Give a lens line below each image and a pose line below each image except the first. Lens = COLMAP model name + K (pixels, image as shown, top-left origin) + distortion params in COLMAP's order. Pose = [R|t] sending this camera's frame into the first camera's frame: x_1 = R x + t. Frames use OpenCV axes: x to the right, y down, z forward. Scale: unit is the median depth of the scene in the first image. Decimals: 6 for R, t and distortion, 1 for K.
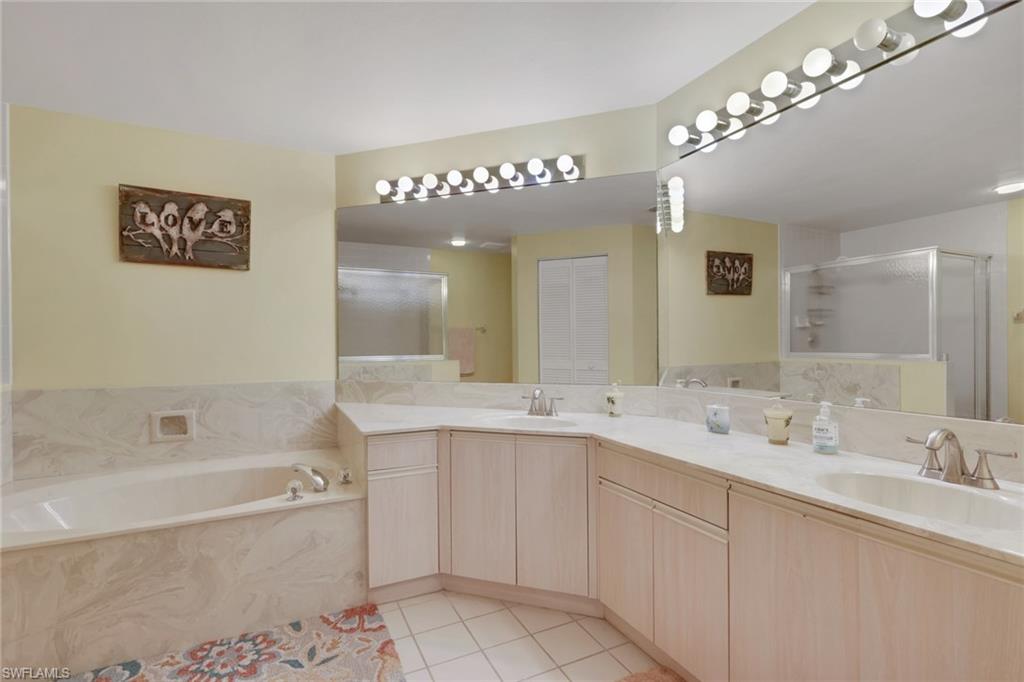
lens RADIAL K [[478.2, 0, 516.9], [0, 478.2, 341.6], [0, 0, 1]] dist [-0.000101, -0.000190]
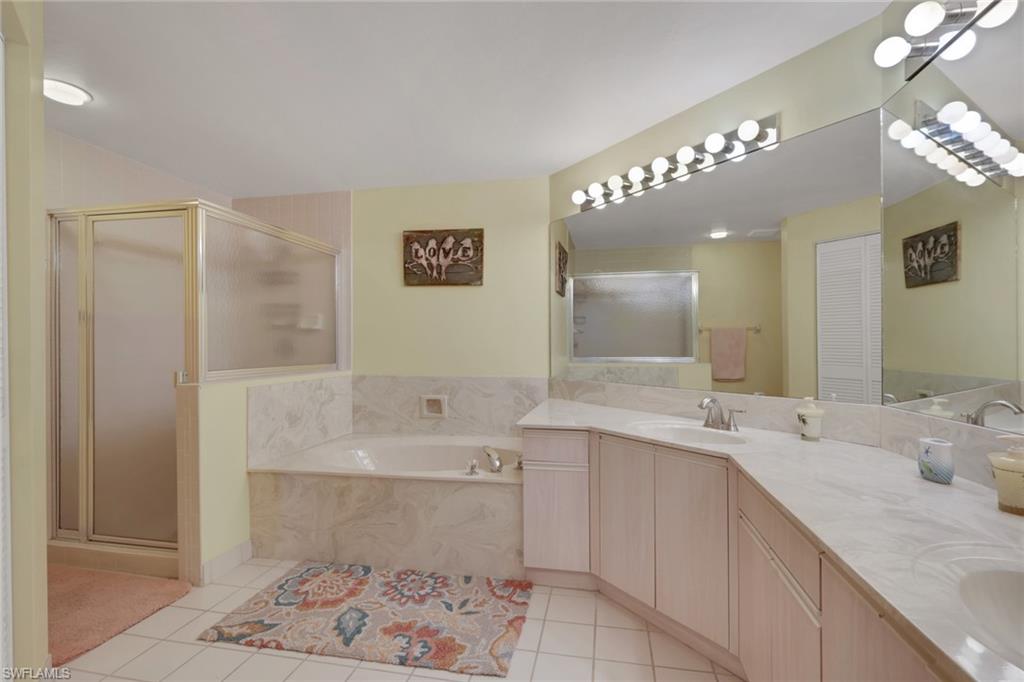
lens RADIAL K [[478.2, 0, 516.9], [0, 478.2, 341.6], [0, 0, 1]] dist [-0.000101, -0.000190]
pose [[0.792682, -0.001740, -0.609633, 0.301972], [0.000339, 0.999997, -0.002413, -0.001310], [0.609635, 0.001707, 0.792680, 0.095874]]
